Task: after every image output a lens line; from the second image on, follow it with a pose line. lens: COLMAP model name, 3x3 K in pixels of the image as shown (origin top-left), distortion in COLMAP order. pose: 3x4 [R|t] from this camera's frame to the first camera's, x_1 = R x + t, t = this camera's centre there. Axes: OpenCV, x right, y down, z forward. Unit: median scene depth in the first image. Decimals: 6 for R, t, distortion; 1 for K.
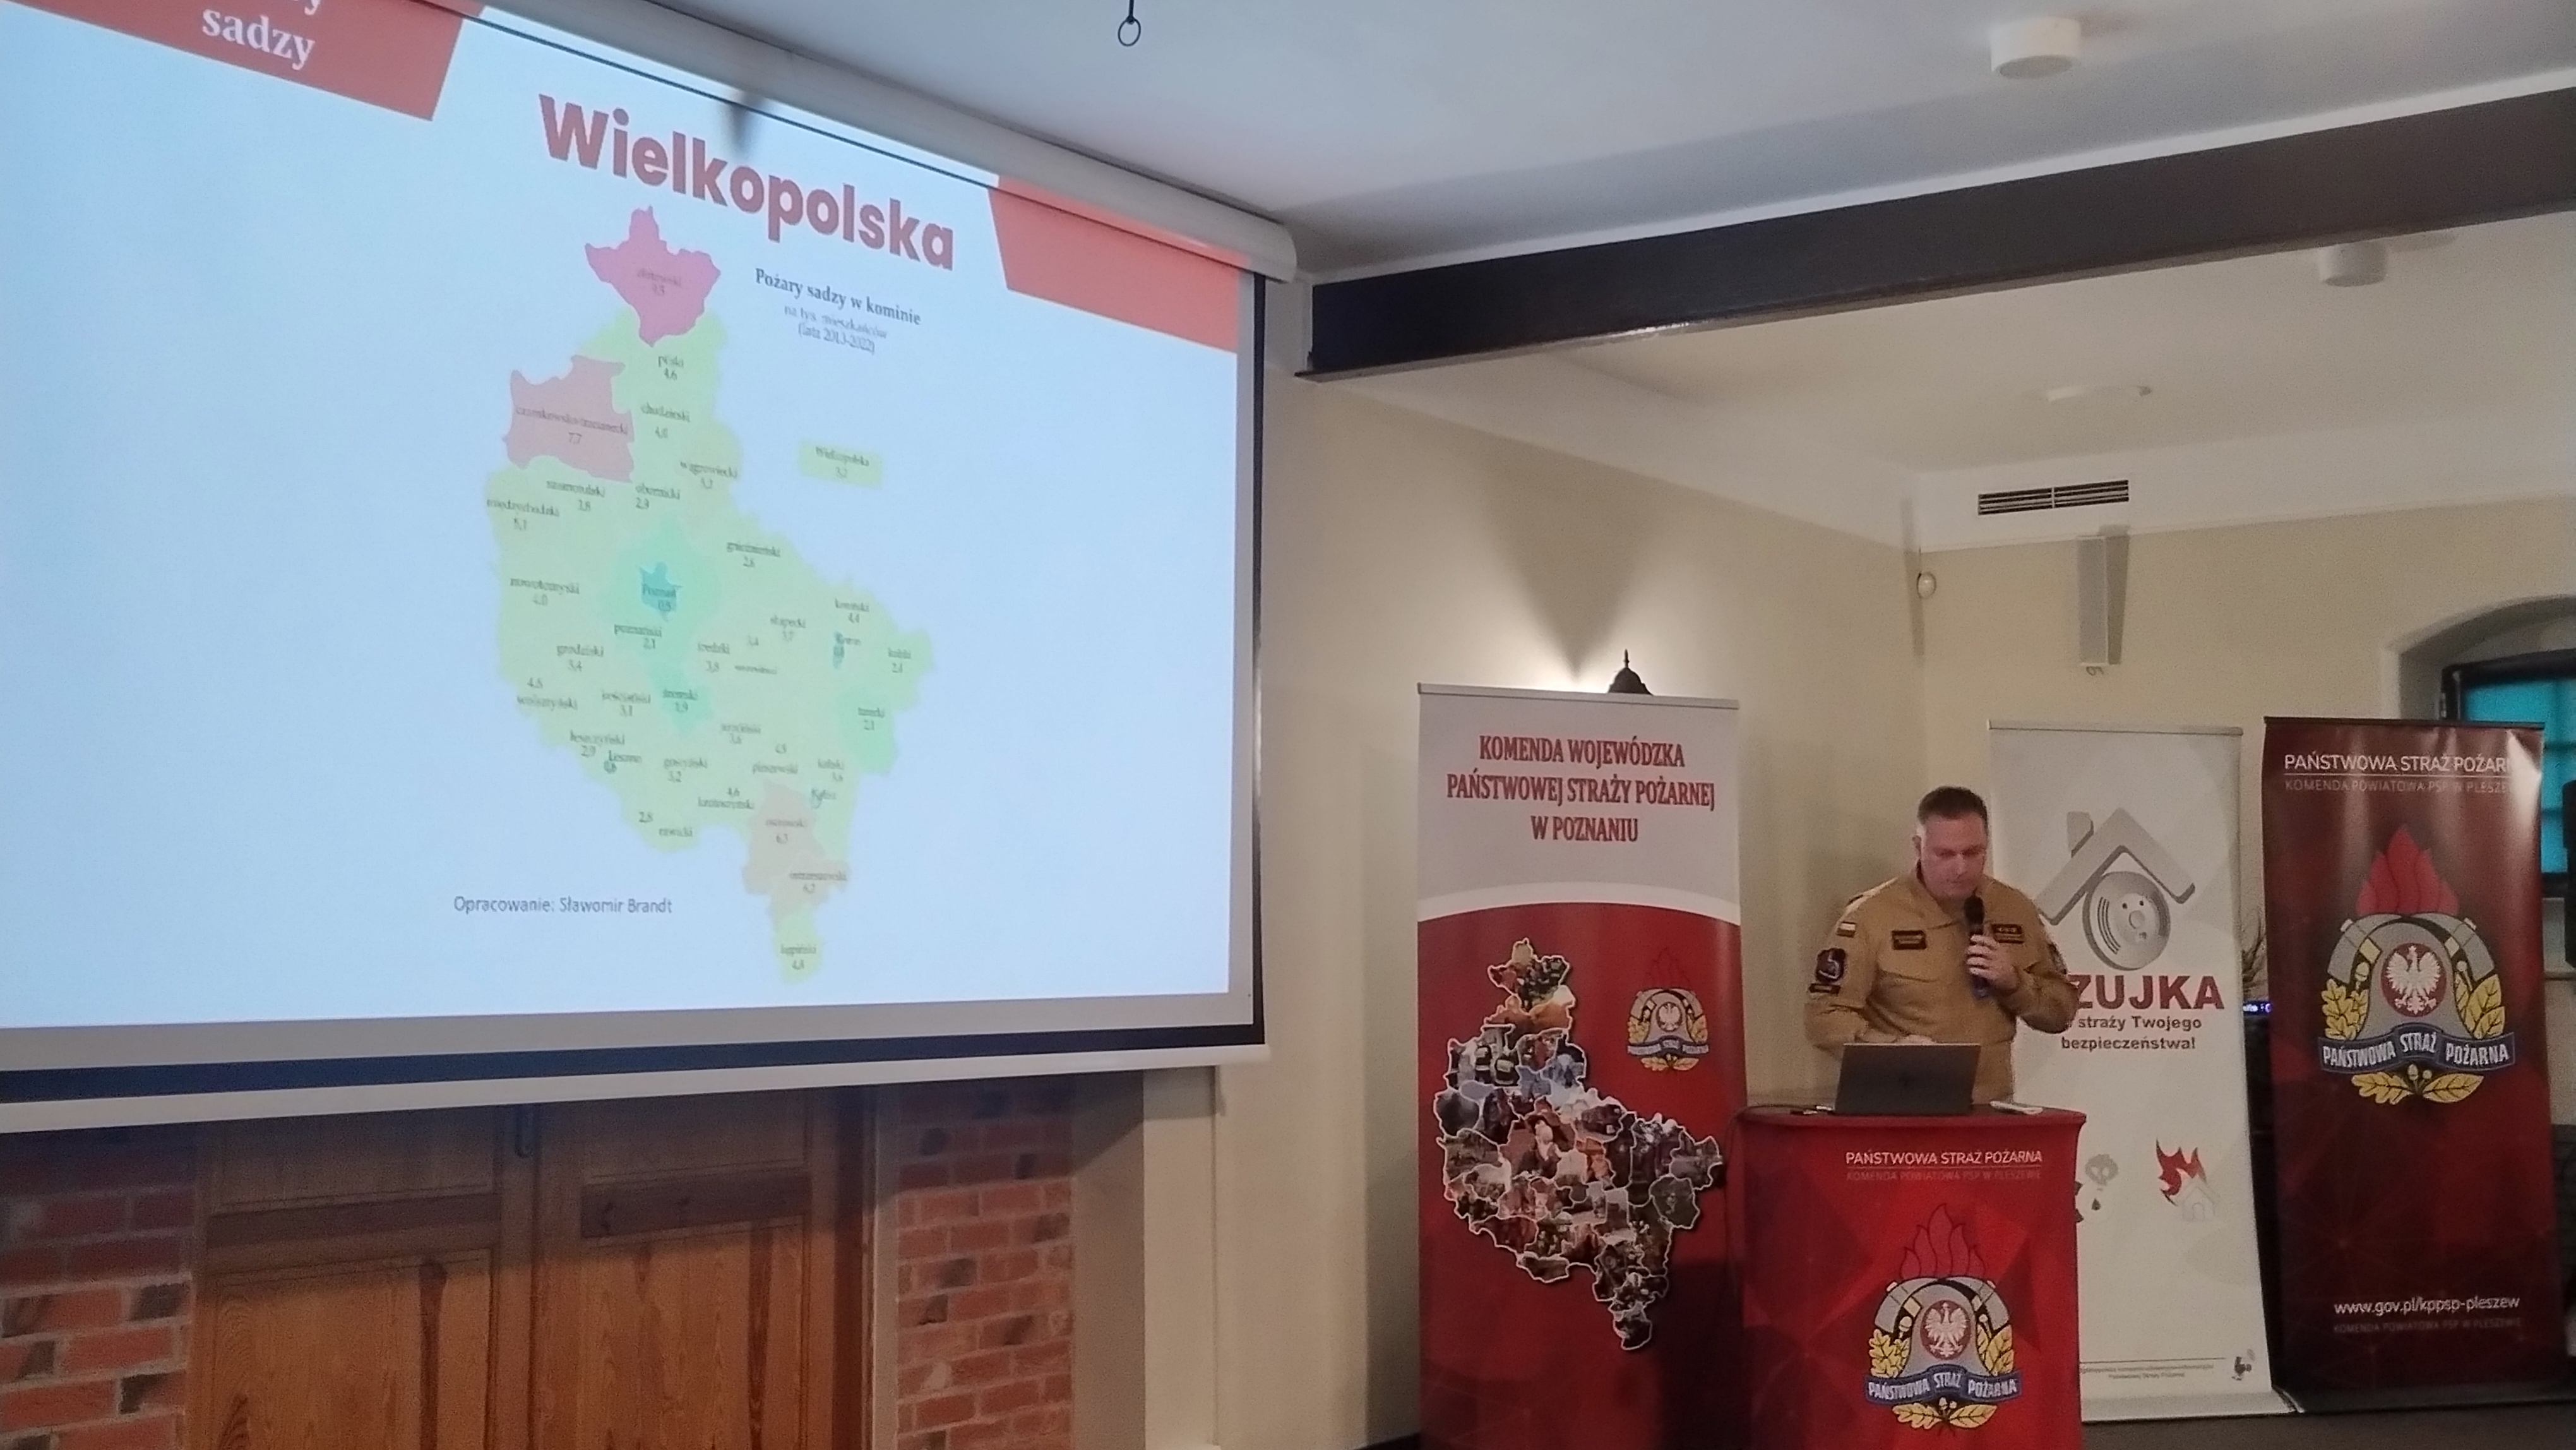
lens RADIAL K [[2928.5, 0, 1288.0], [0, 2928.5, 725.0], [0, 0, 1]] dist [0.079448, -0.062515]
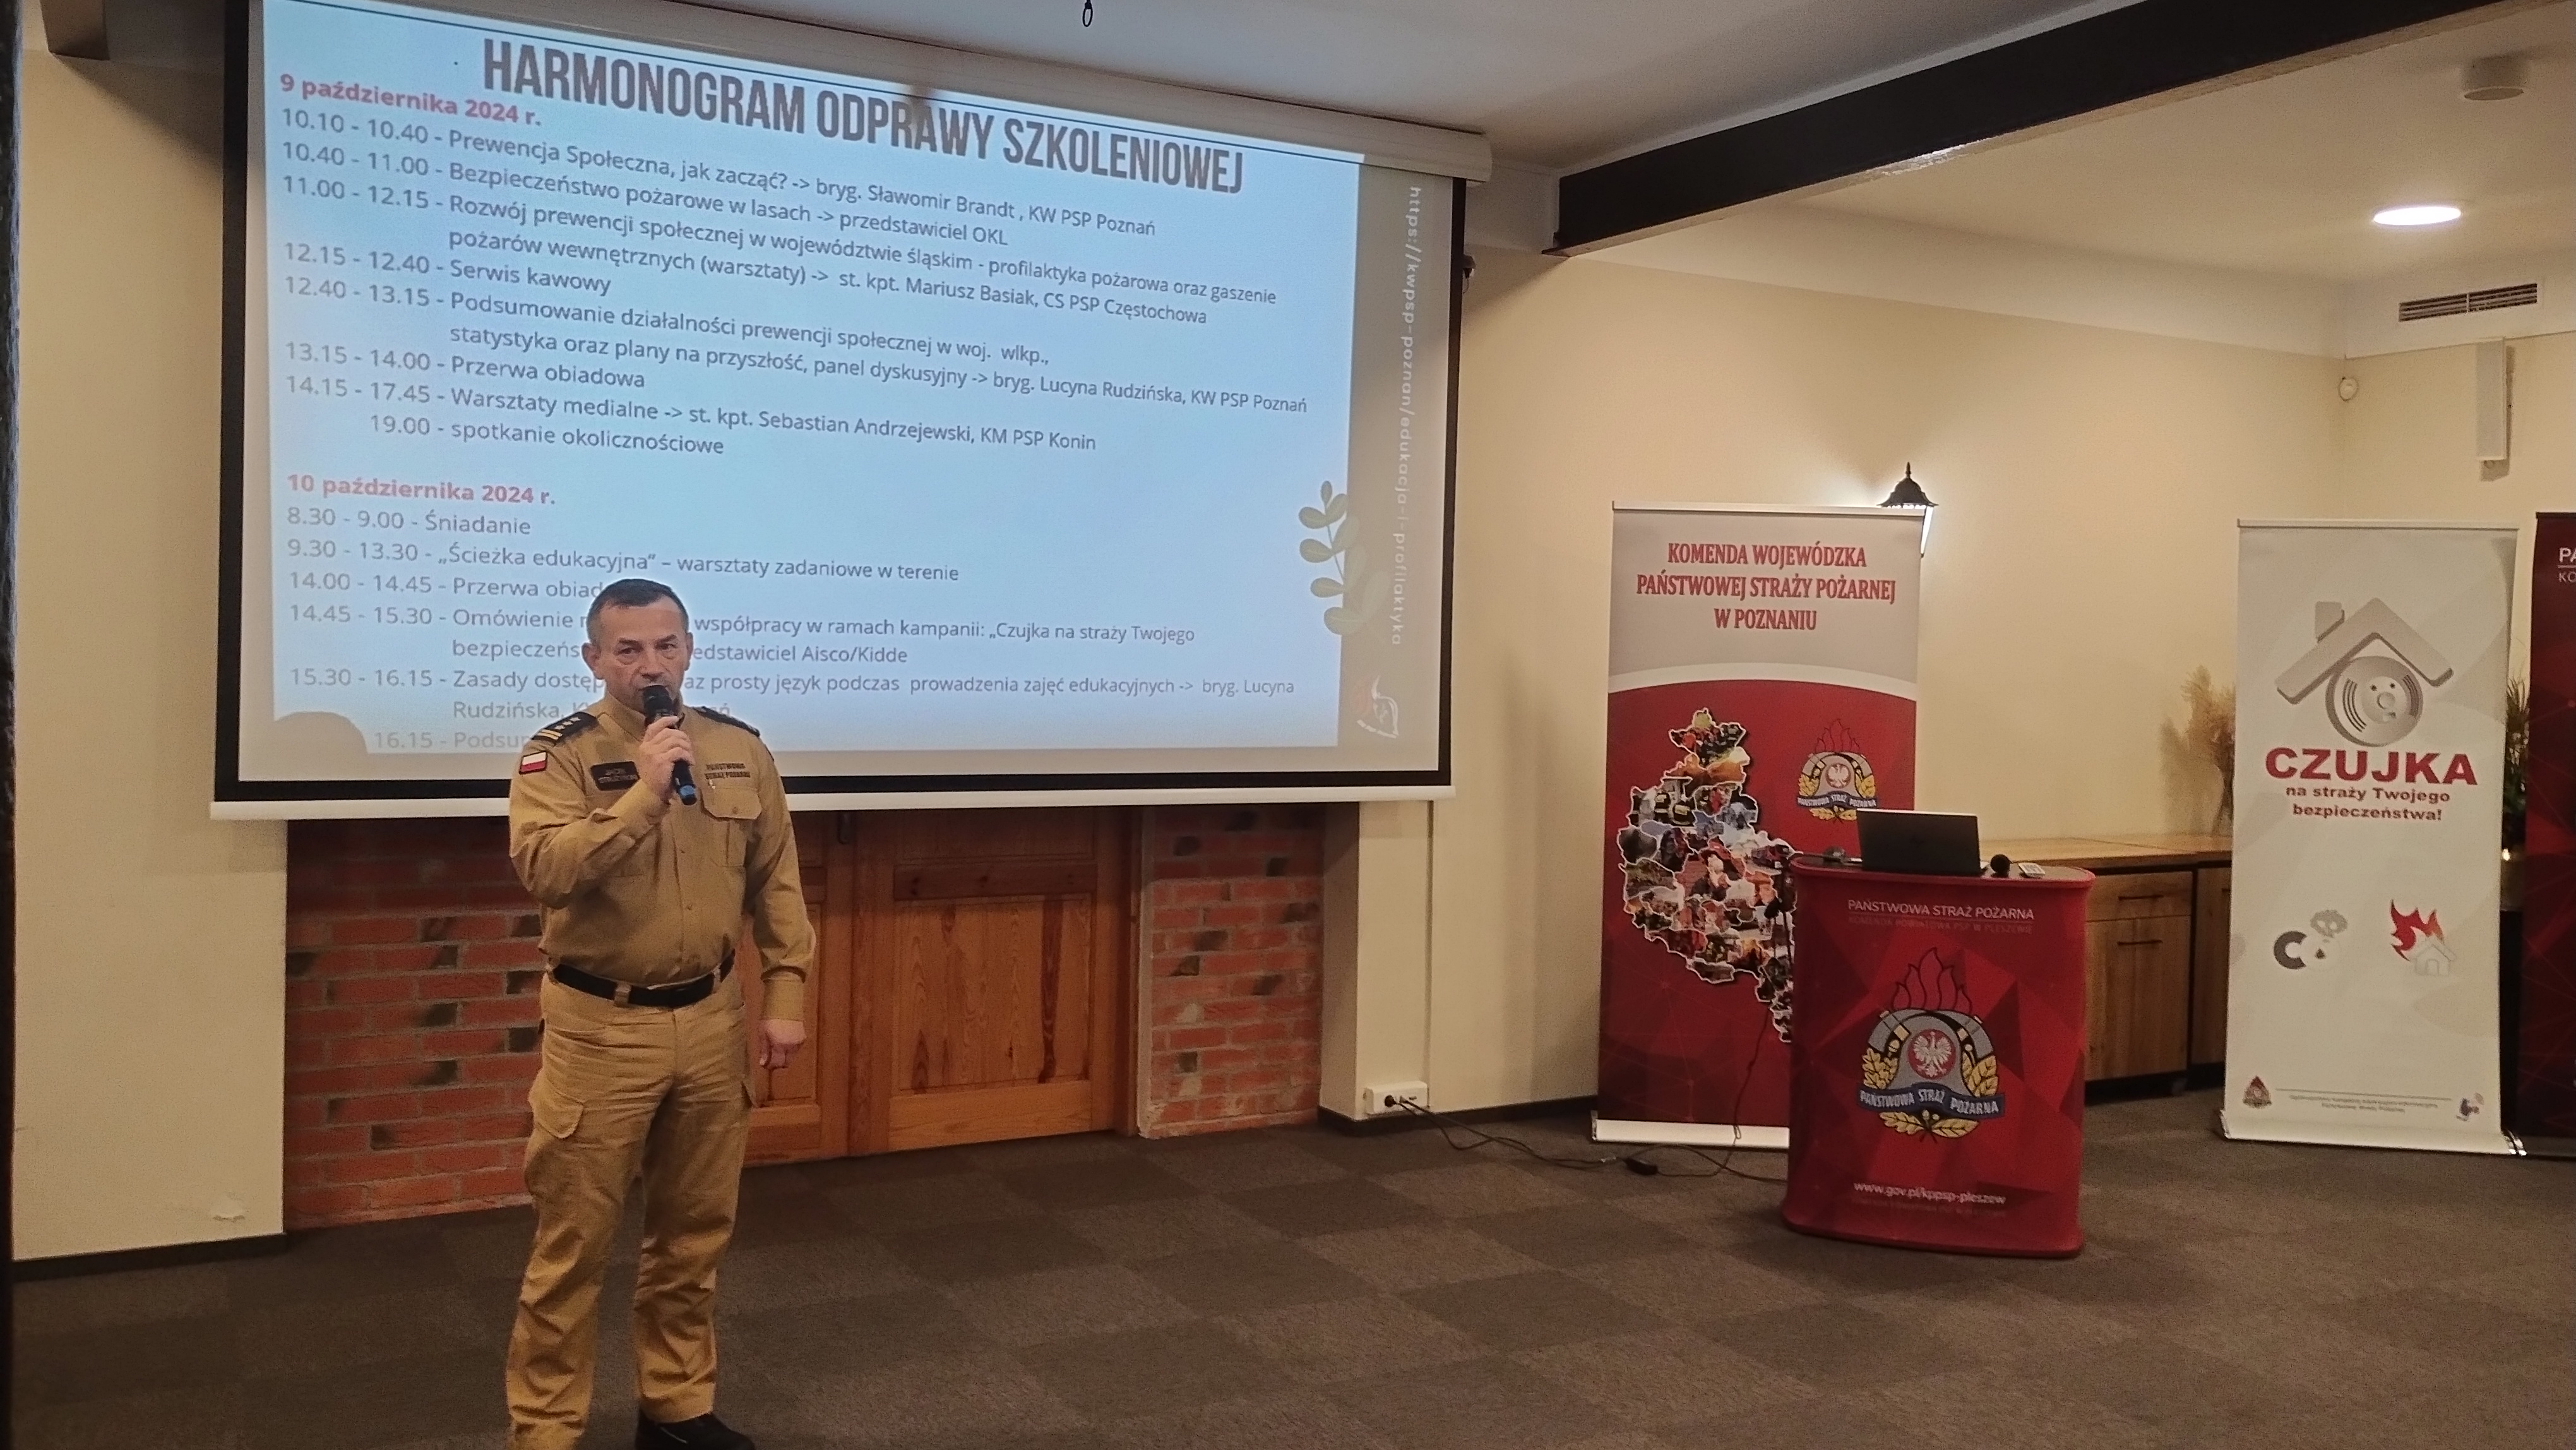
lens RADIAL K [[2165.5, 0, 1288.0], [0, 2165.5, 725.0], [0, 0, 1]] dist [0.102964, -0.151113]
pose [[0.898294, 0.032999, -0.438153, 0.325506], [0.013090, 0.994724, 0.101753, -0.015504], [0.439199, -0.097140, 0.893123, 0.106090]]
